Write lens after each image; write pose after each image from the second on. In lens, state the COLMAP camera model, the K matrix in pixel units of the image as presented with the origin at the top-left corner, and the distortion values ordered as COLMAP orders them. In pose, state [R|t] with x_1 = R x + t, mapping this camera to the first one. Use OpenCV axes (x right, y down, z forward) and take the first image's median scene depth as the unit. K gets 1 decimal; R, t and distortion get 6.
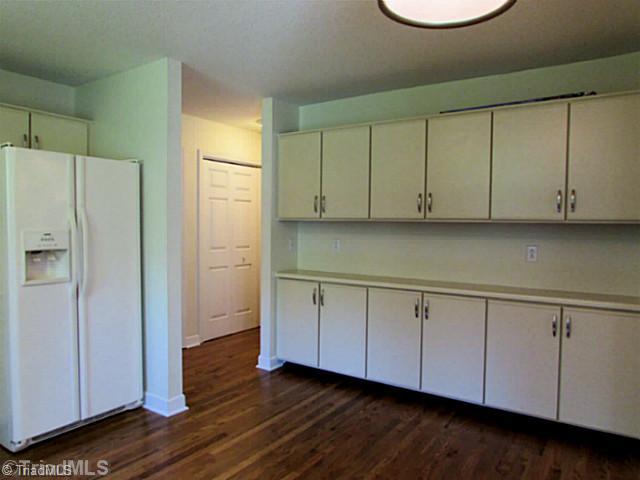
lens RADIAL K [[456.6, 0, 319.6], [0, 456.6, 240.9], [0, 0, 1]] dist [-0.028970, 0.017752]
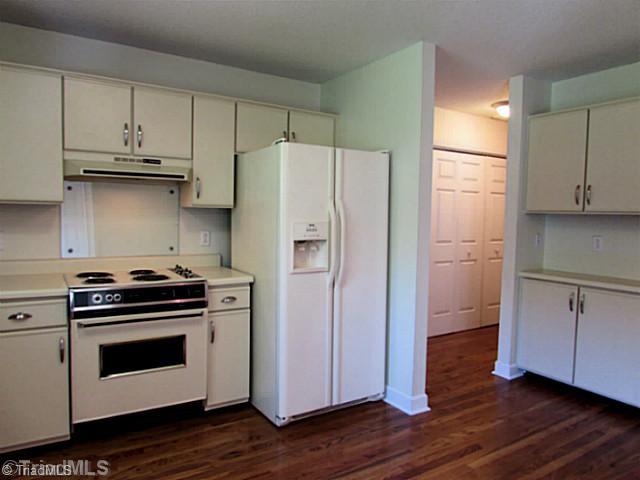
lens RADIAL K [[456.6, 0, 321.8], [0, 456.6, 240.5], [0, 0, 1]] dist [-0.028970, 0.017752]
pose [[0.921599, 0.029821, -0.386995, -0.135981], [-0.023409, 0.999500, 0.021271, -0.001620], [0.387436, -0.010545, 0.921836, 0.032562]]
